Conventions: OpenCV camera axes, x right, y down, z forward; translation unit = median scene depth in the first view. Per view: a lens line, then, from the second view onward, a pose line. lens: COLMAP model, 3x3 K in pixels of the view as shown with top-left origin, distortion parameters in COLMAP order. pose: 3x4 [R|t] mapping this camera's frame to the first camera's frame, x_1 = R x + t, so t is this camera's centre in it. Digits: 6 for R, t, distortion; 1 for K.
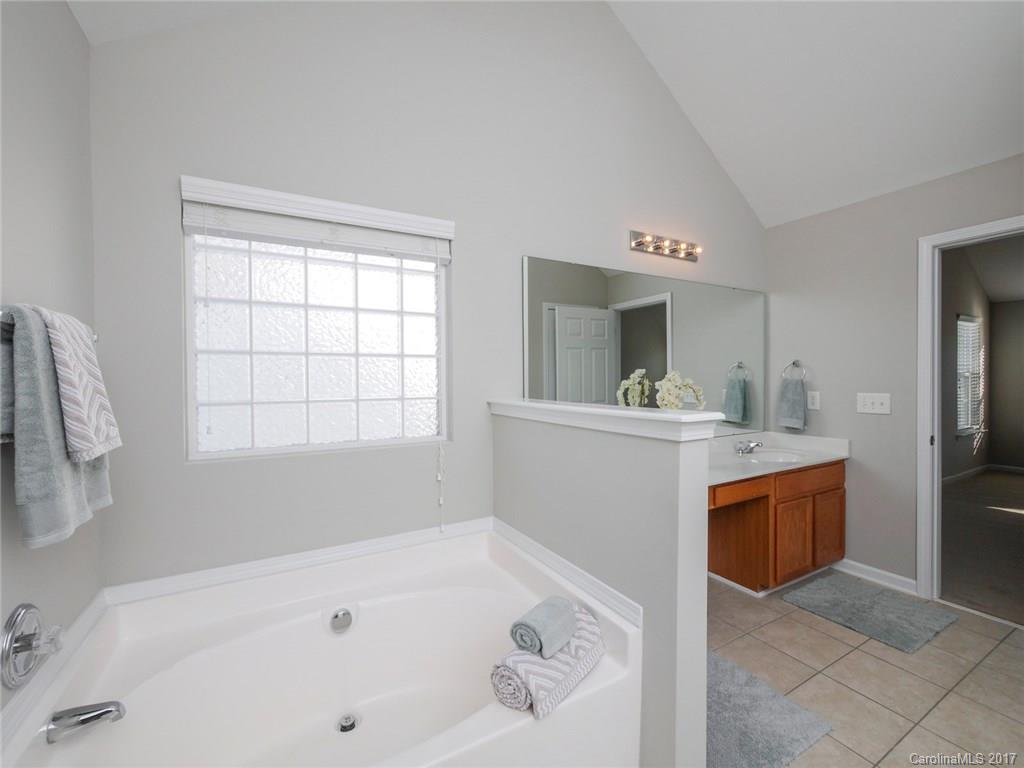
lens RADIAL K [[438.6, 0, 514.6], [0, 438.6, 383.1], [0, 0, 1]] dist [-0.001450, 0.000206]
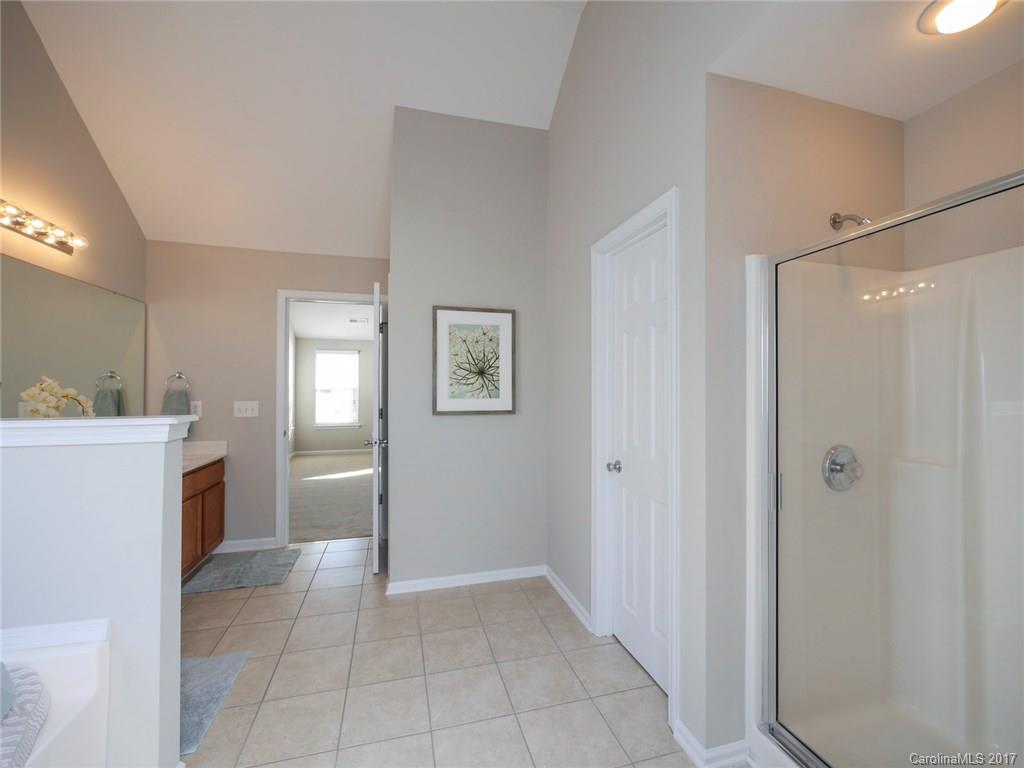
lens RADIAL K [[438.6, 0, 514.6], [0, 438.6, 383.1], [0, 0, 1]] dist [-0.001450, 0.000206]
pose [[0.248818, 0.021222, 0.968318, -0.220861], [0.004799, 0.999721, -0.023144, 0.003209], [-0.968538, 0.010405, 0.248647, -0.067483]]
